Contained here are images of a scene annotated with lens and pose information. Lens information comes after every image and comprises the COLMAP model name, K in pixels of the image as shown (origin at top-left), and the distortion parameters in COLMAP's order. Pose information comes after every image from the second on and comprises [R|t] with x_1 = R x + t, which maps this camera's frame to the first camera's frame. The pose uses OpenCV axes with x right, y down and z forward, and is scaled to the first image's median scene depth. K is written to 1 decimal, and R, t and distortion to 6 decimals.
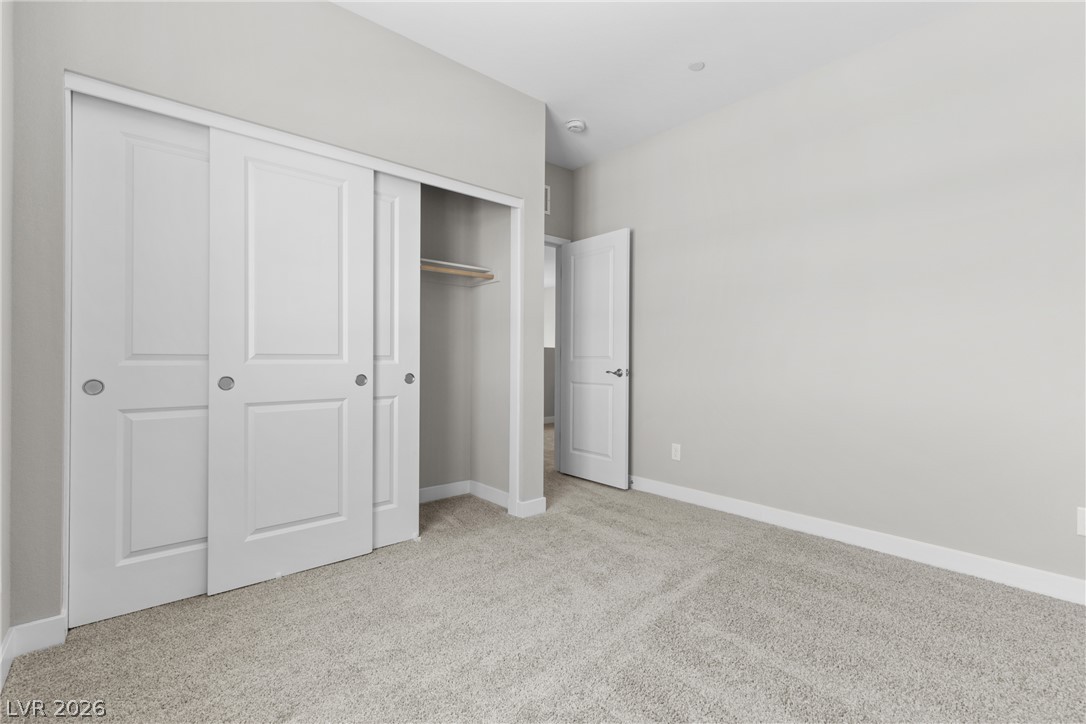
lens RADIAL K [[486.2, 0, 543.0], [0, 486.2, 362.0], [0, 0, 1]] dist [-0.000818, -0.000143]
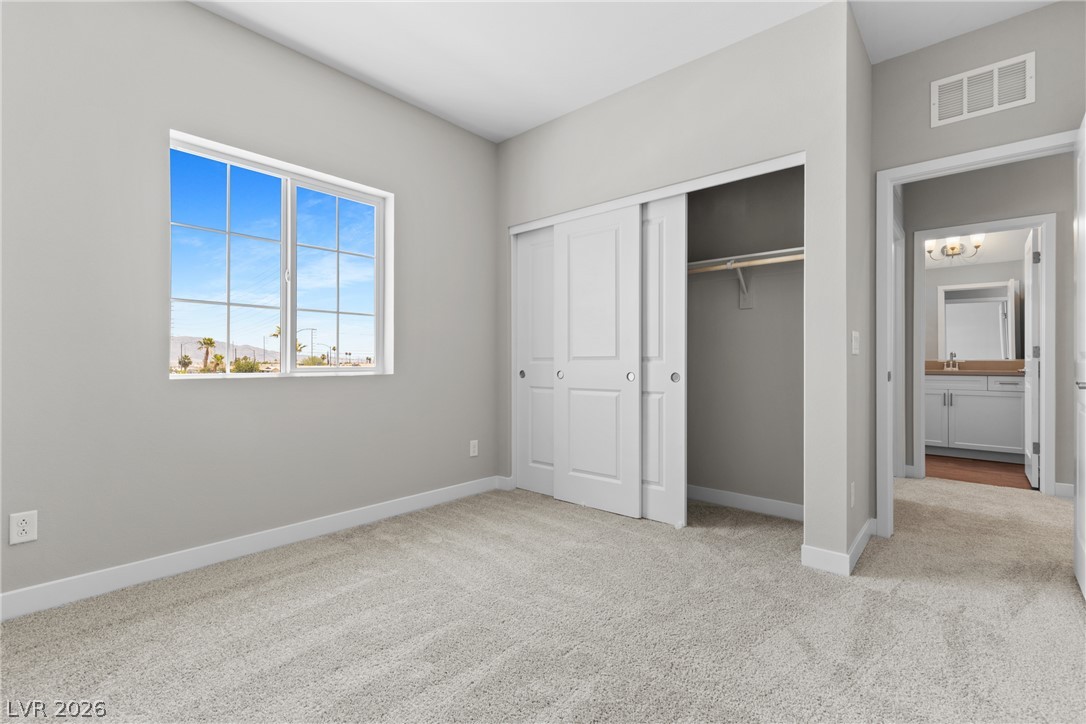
lens RADIAL K [[489.6, 0, 562.0], [0, 489.6, 360.7], [0, 0, 1]] dist [0.002222, 0.000274]
pose [[0.151689, -0.000970, -0.988428, 0.828570], [-0.002157, 0.999997, -0.001313, -0.001676], [0.988426, 0.002331, 0.151687, 0.621344]]
